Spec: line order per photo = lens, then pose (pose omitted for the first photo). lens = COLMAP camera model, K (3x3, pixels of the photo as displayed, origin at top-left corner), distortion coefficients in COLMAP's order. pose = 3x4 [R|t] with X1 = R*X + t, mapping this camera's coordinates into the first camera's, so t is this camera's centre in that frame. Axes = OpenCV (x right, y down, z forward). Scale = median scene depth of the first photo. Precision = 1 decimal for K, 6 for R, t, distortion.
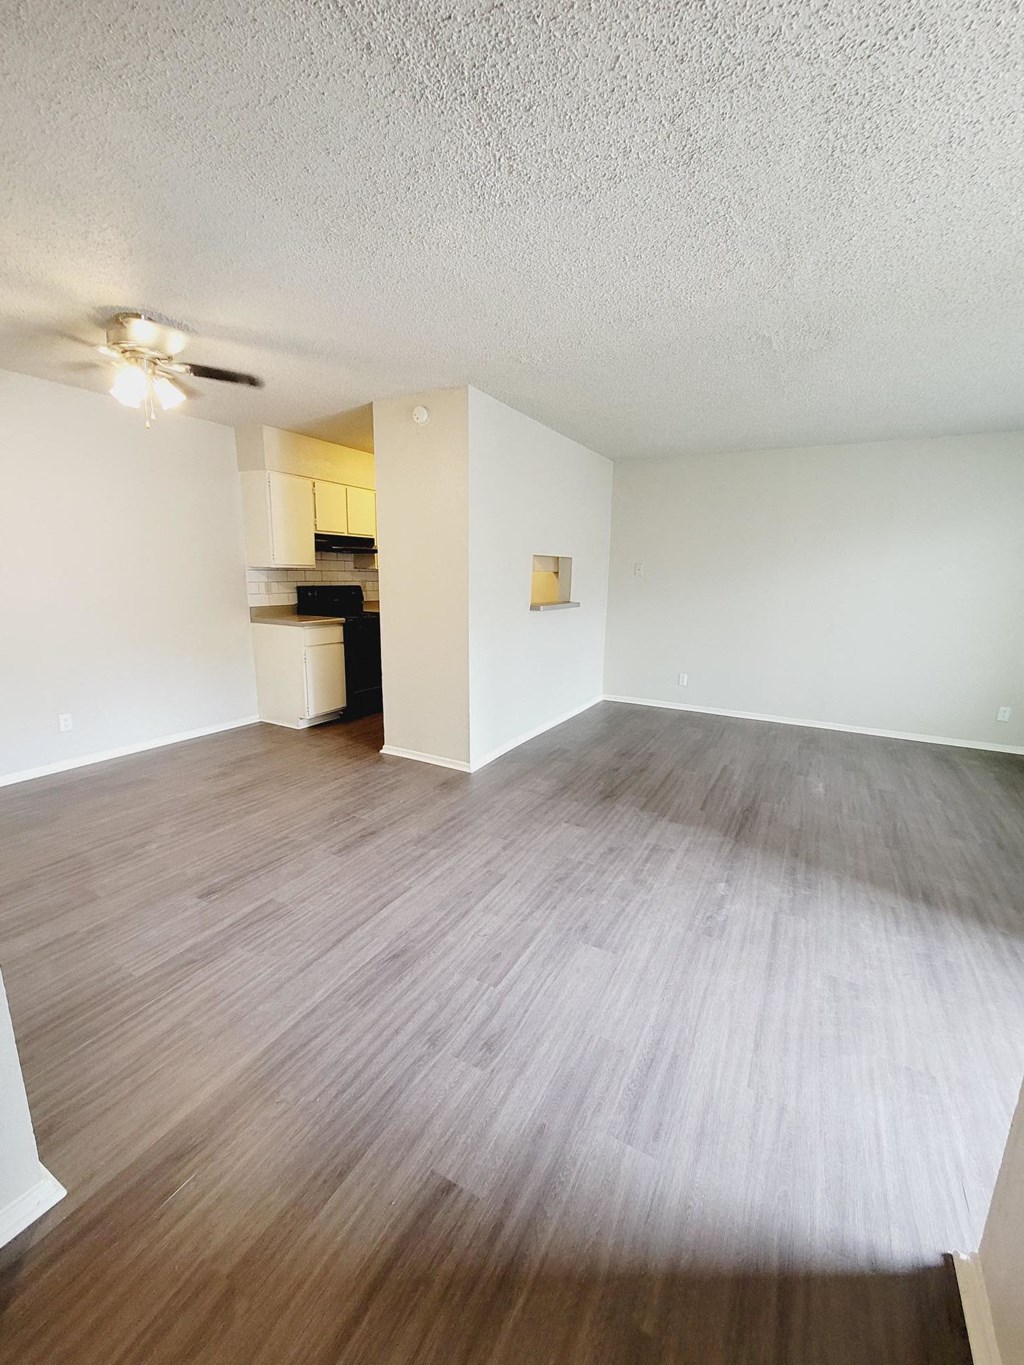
lens RADIAL K [[561.0, 0, 515.8], [0, 561.0, 681.2], [0, 0, 1]] dist [-0.011918, -0.000166]
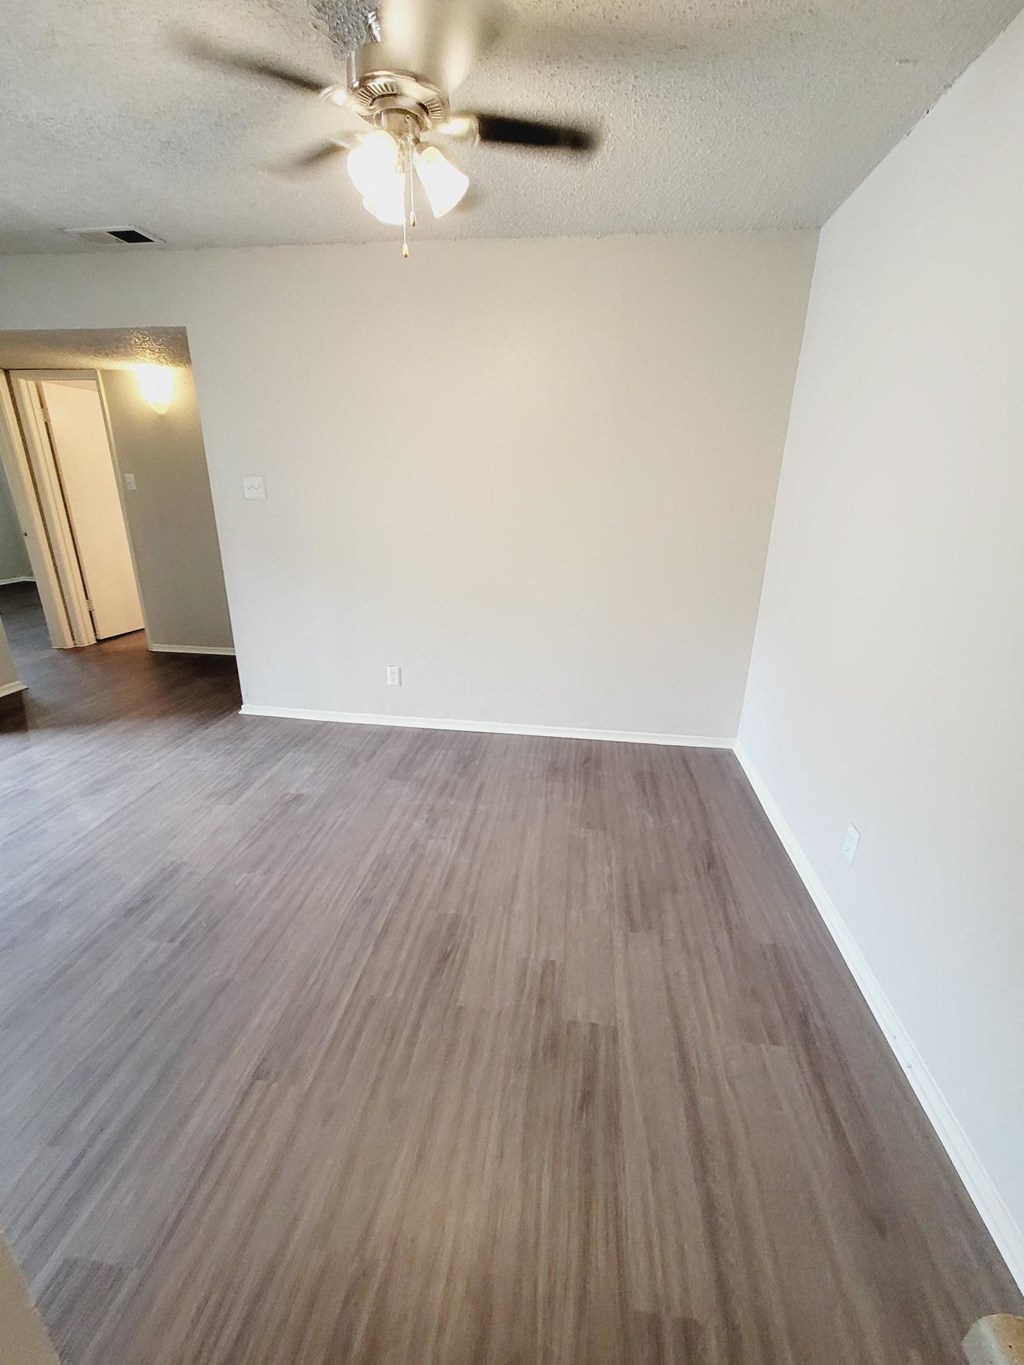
lens RADIAL K [[561.0, 0, 515.8], [0, 561.0, 681.2], [0, 0, 1]] dist [-0.011918, -0.000166]
pose [[-0.929561, 0.088015, -0.358009, -0.471320], [-0.106570, 0.865478, 0.489480, -0.332816], [0.352930, 0.493154, -0.795135, 1.564065]]
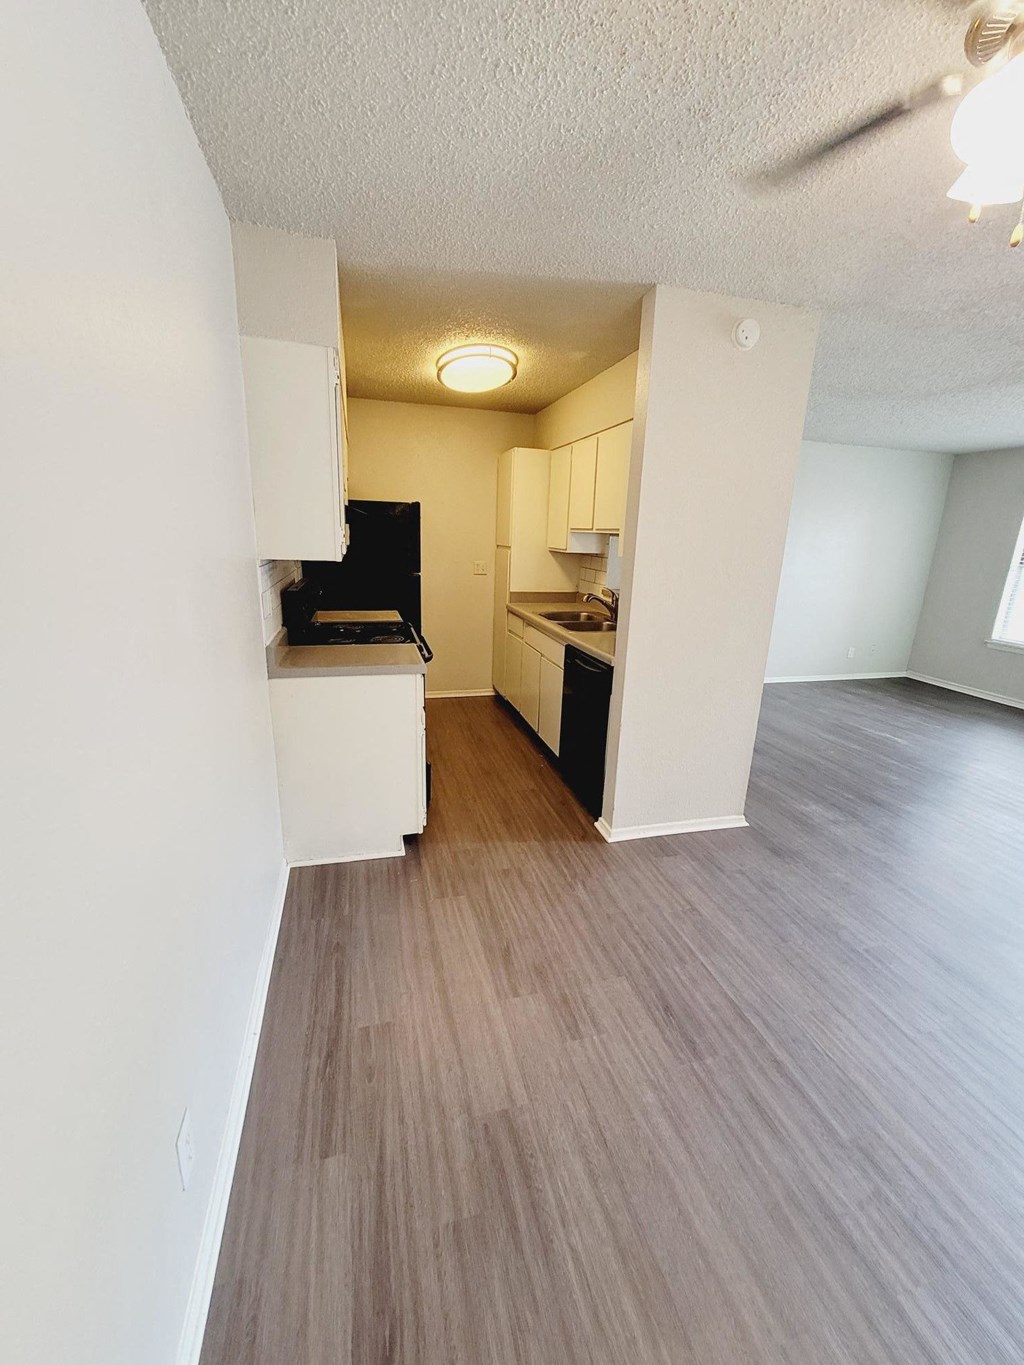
lens RADIAL K [[561.0, 0, 515.8], [0, 561.0, 681.2], [0, 0, 1]] dist [-0.011918, -0.000166]
pose [[0.719403, -0.172470, 0.672840, -1.073157], [0.116850, 0.984927, 0.127530, -0.233119], [-0.684694, -0.013124, 0.728712, 0.865558]]
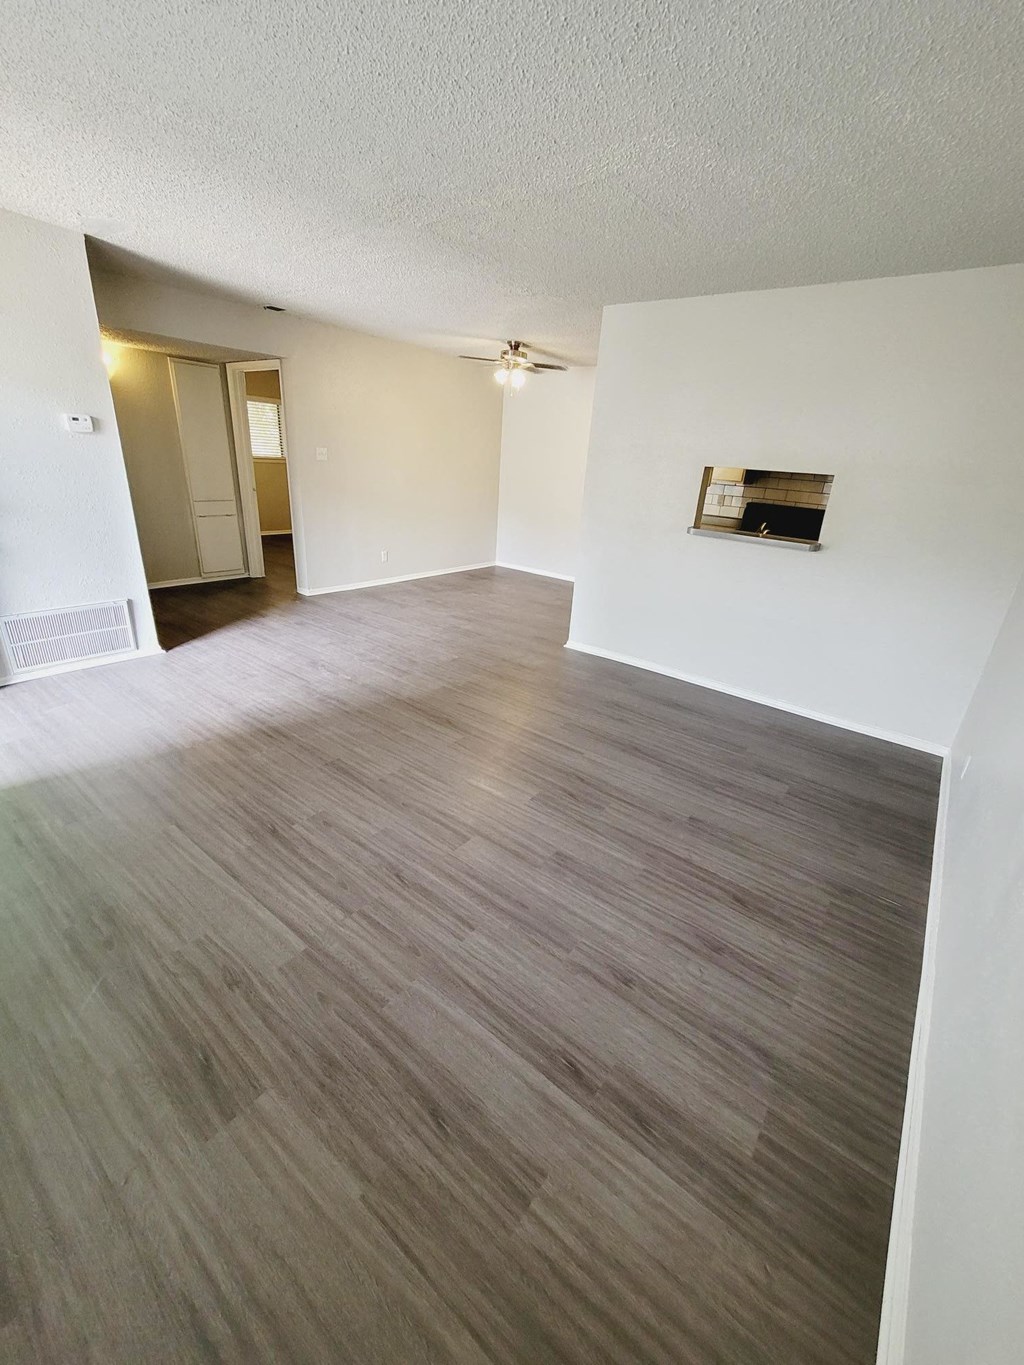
lens RADIAL K [[561.0, 0, 515.8], [0, 561.0, 681.2], [0, 0, 1]] dist [-0.011918, -0.000166]
pose [[-0.151394, 0.346763, -0.925654, 1.475444], [-0.257013, 0.890431, 0.375603, -0.273864], [0.954476, 0.294769, -0.045683, 1.295799]]
